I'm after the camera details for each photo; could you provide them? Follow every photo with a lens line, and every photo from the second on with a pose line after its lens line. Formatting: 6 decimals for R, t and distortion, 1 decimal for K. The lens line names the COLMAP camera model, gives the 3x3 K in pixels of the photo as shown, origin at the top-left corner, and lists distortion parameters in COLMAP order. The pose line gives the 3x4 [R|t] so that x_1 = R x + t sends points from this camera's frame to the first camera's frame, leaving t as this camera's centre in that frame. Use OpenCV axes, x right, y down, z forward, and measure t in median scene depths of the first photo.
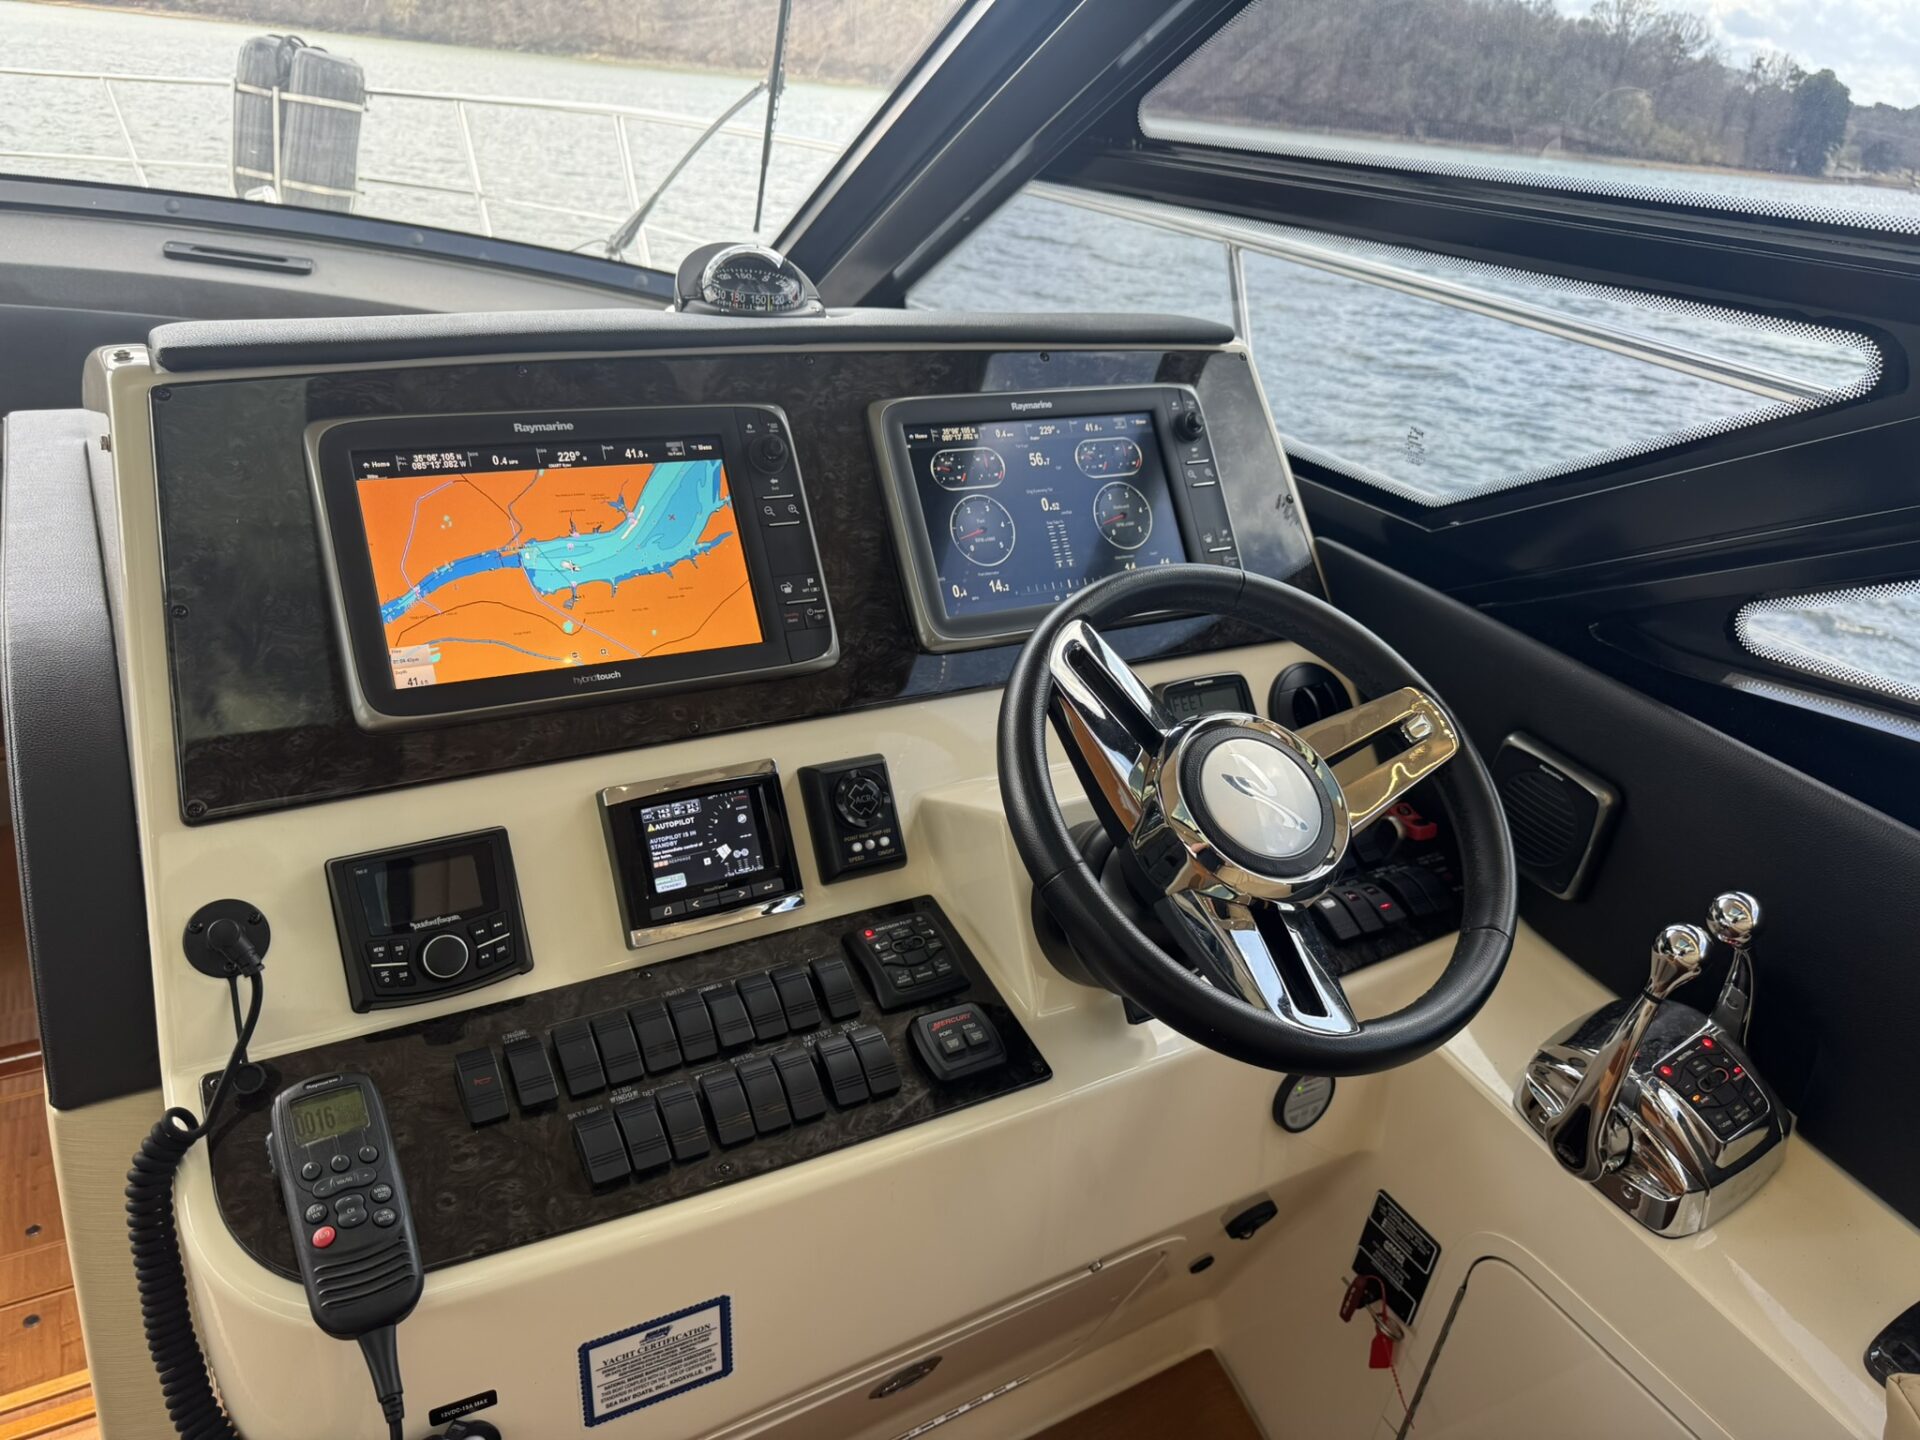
lens RADIAL K [[1389.6, 0, 960.0], [0, 1389.6, 720.0], [0, 0, 1]] dist [0.003690, -0.002218]
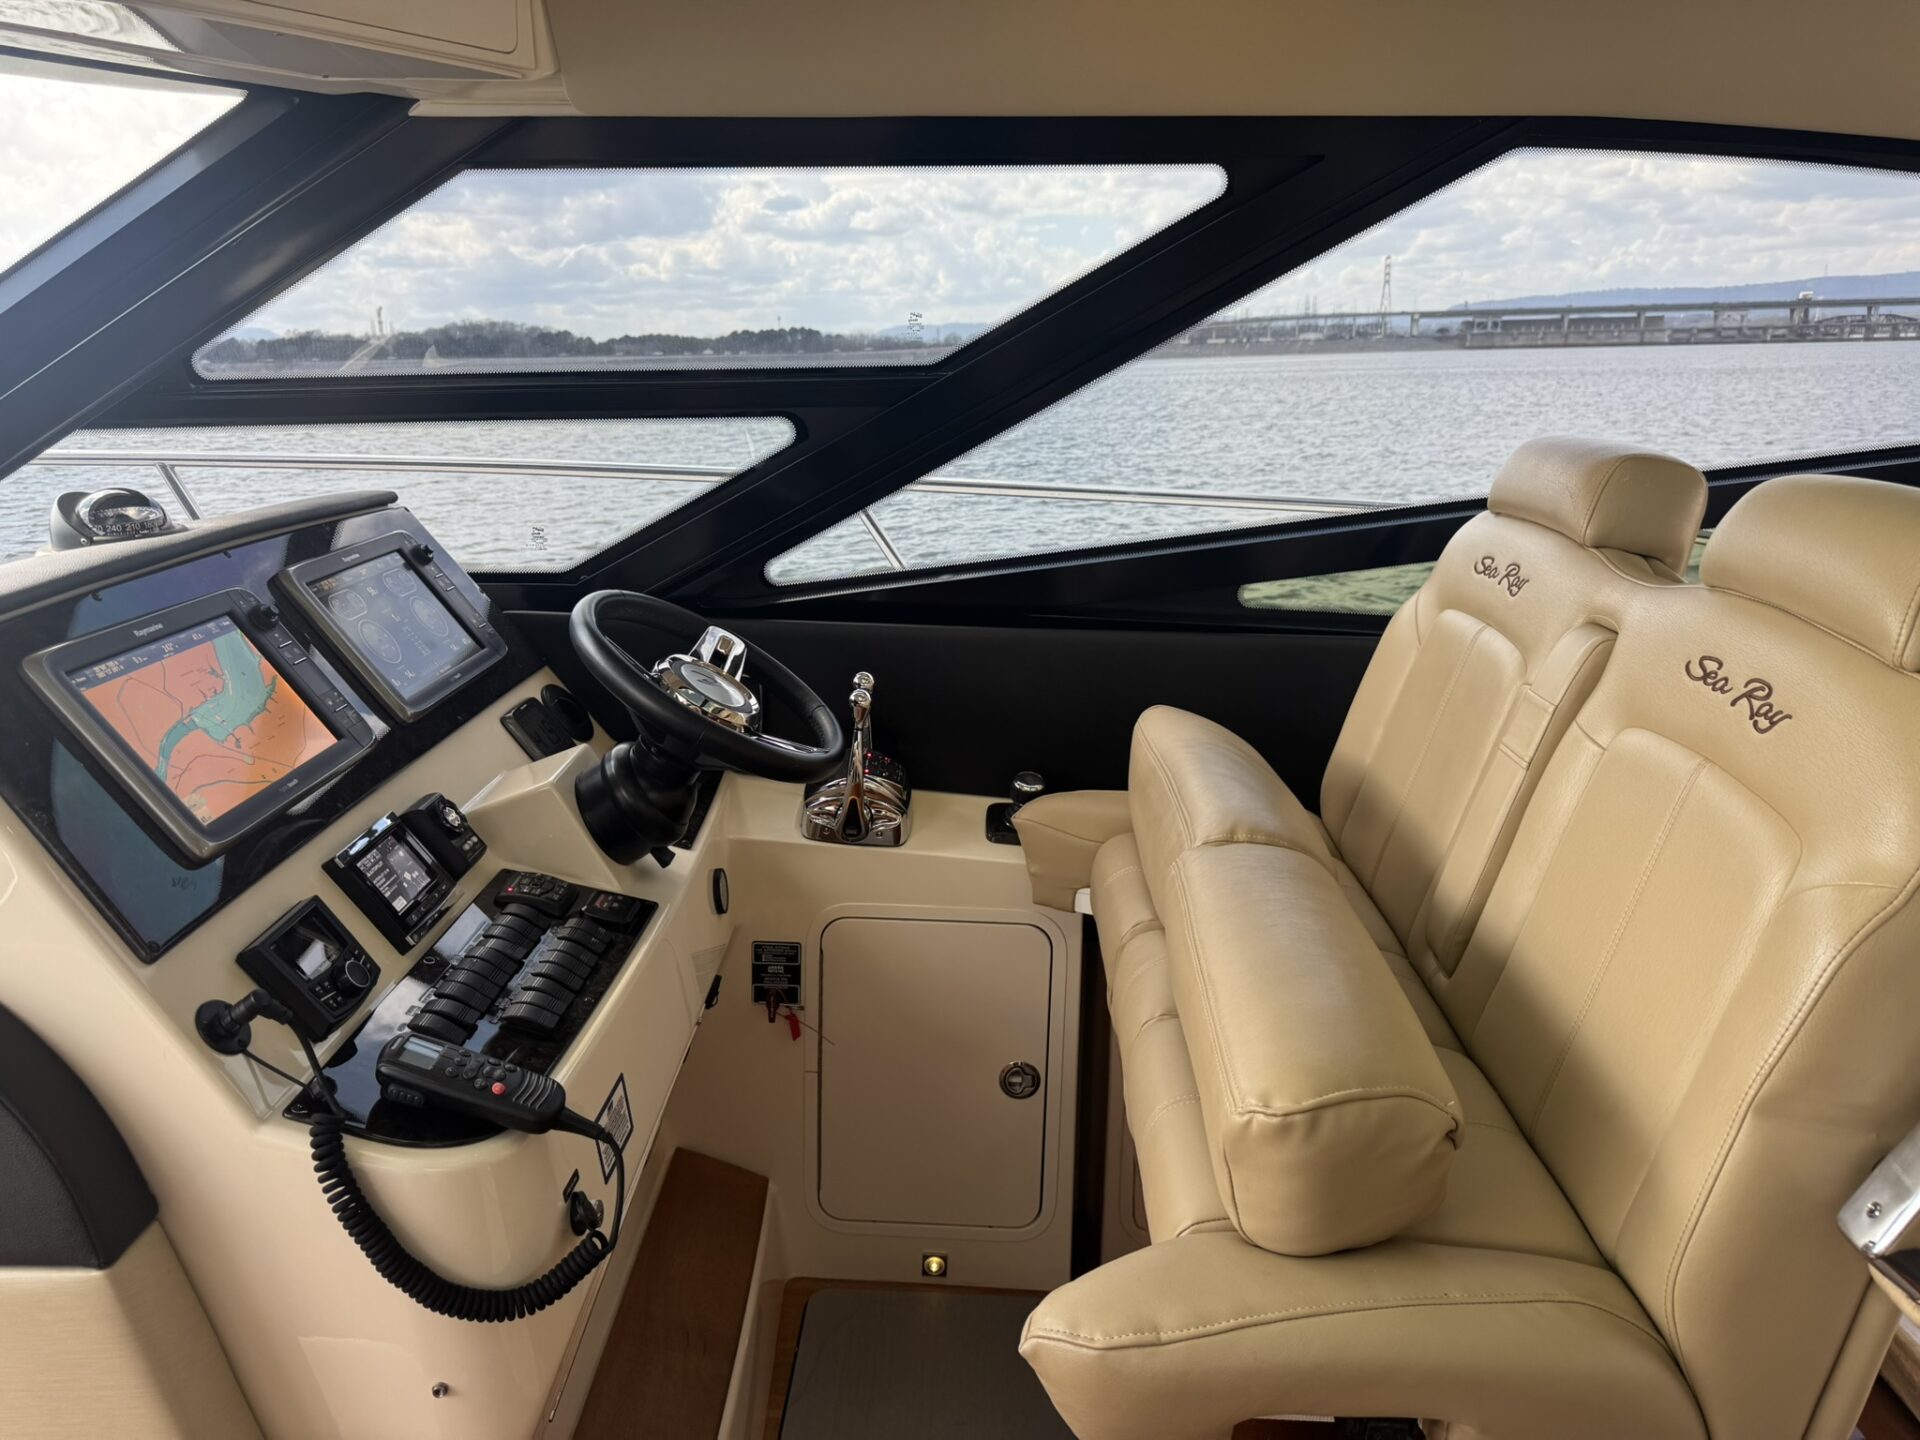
lens RADIAL K [[1389.6, 0, 960.0], [0, 1389.6, 720.0], [0, 0, 1]] dist [0.003690, -0.002218]
pose [[0.503759, -0.311558, 0.805704, -0.963793], [0.415651, 0.905051, 0.090093, 0.057426], [-0.757272, 0.289507, 0.585427, -0.279878]]
